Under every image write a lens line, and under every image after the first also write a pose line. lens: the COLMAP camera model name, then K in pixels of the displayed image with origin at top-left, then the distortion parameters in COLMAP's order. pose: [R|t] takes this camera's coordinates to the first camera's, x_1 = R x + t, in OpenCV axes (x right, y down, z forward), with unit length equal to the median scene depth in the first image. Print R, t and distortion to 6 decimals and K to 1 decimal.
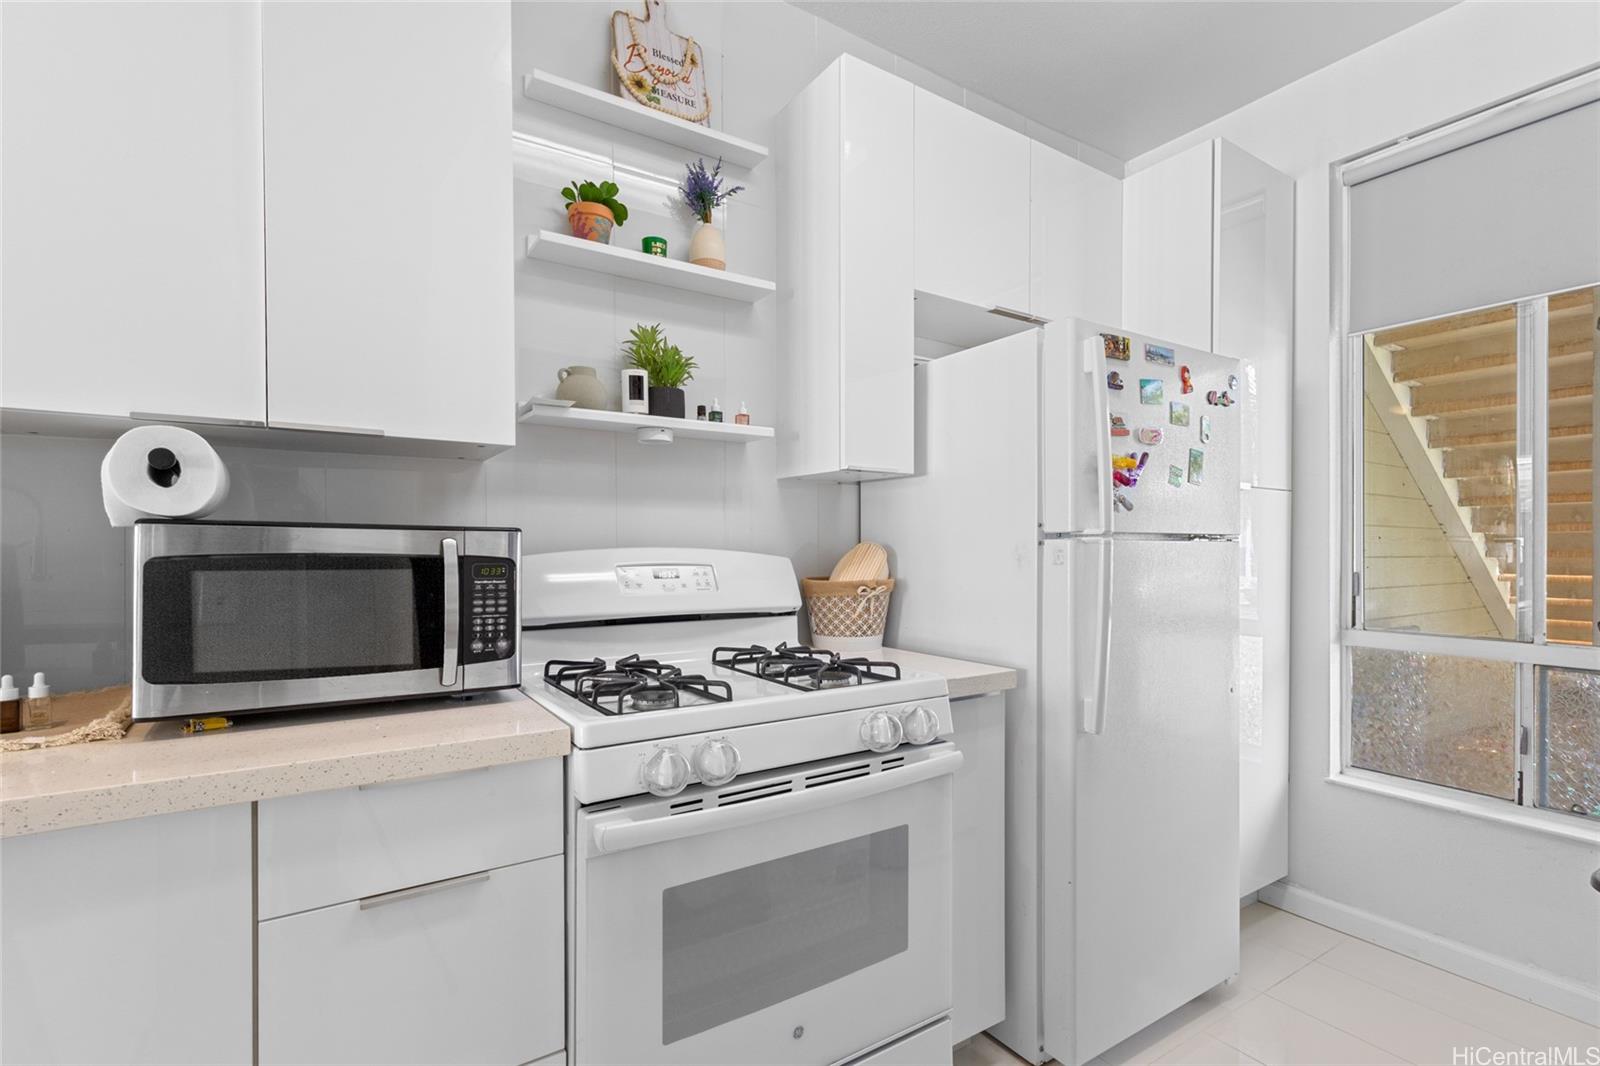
lens RADIAL K [[752.5, 0, 806.1], [0, 752.5, 553.8], [0, 0, 1]] dist [0.000229, 0.000732]
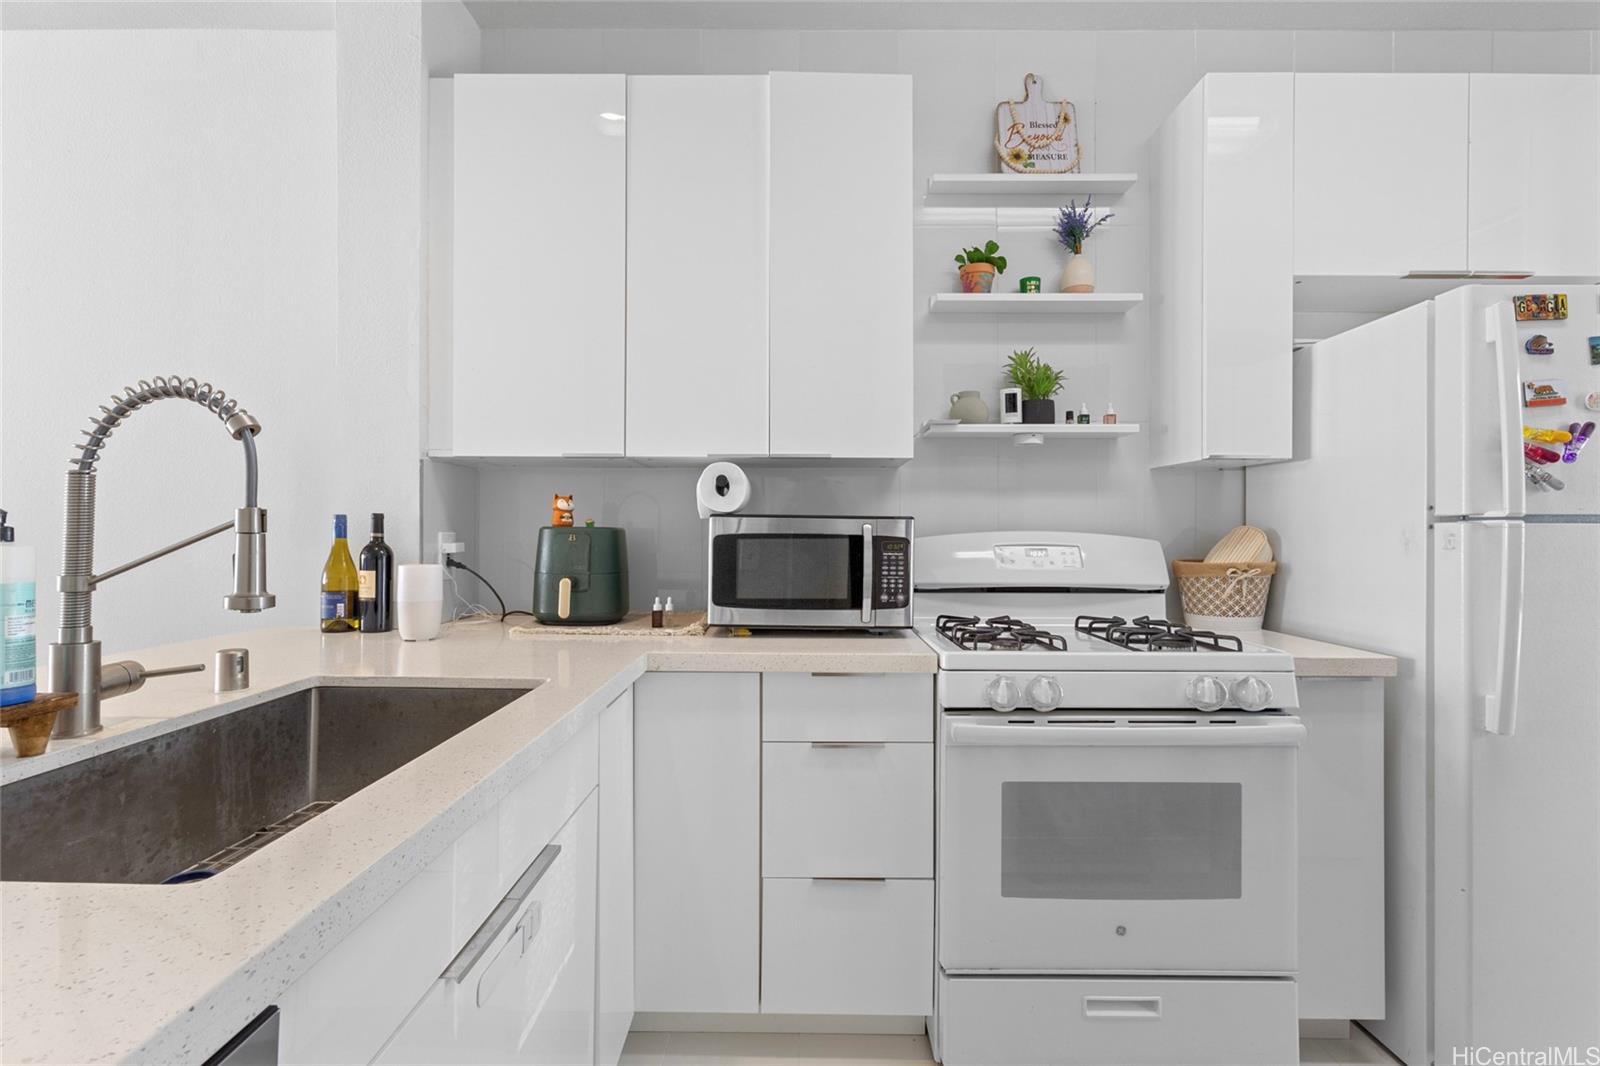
lens RADIAL K [[736.4, 0, 802.9], [0, 736.4, 537.9], [0, 0, 1]] dist [0.003980, 0.000950]
pose [[0.833871, 0.006429, -0.551922, 0.165201], [-0.007063, 0.999975, 0.000976, 0.004392], [0.551914, 0.003085, 0.833895, -0.213216]]
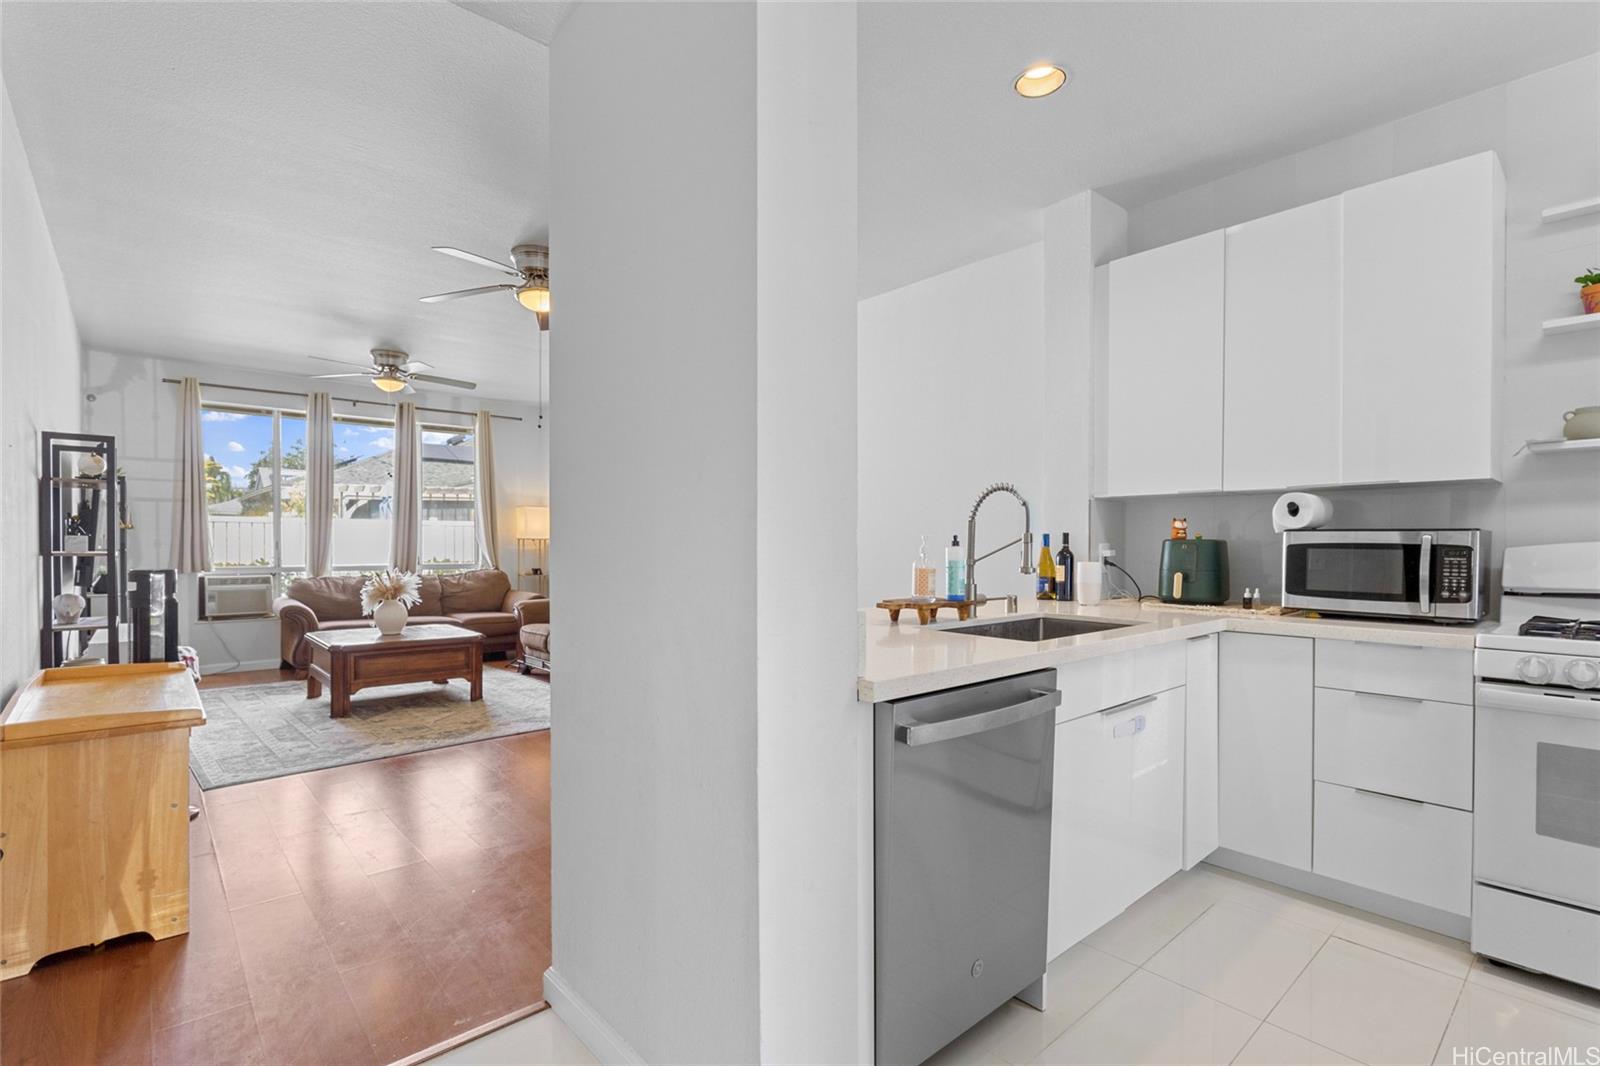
lens RADIAL K [[740.6, 0, 799.1], [0, 740.6, 549.7], [0, 0, 1]] dist [-0.000771, 0.000134]
pose [[0.140133, 0.005465, -0.990118, 0.830015], [-0.007543, 0.999962, 0.004452, 0.013935], [0.990104, 0.006844, 0.140169, -0.597543]]
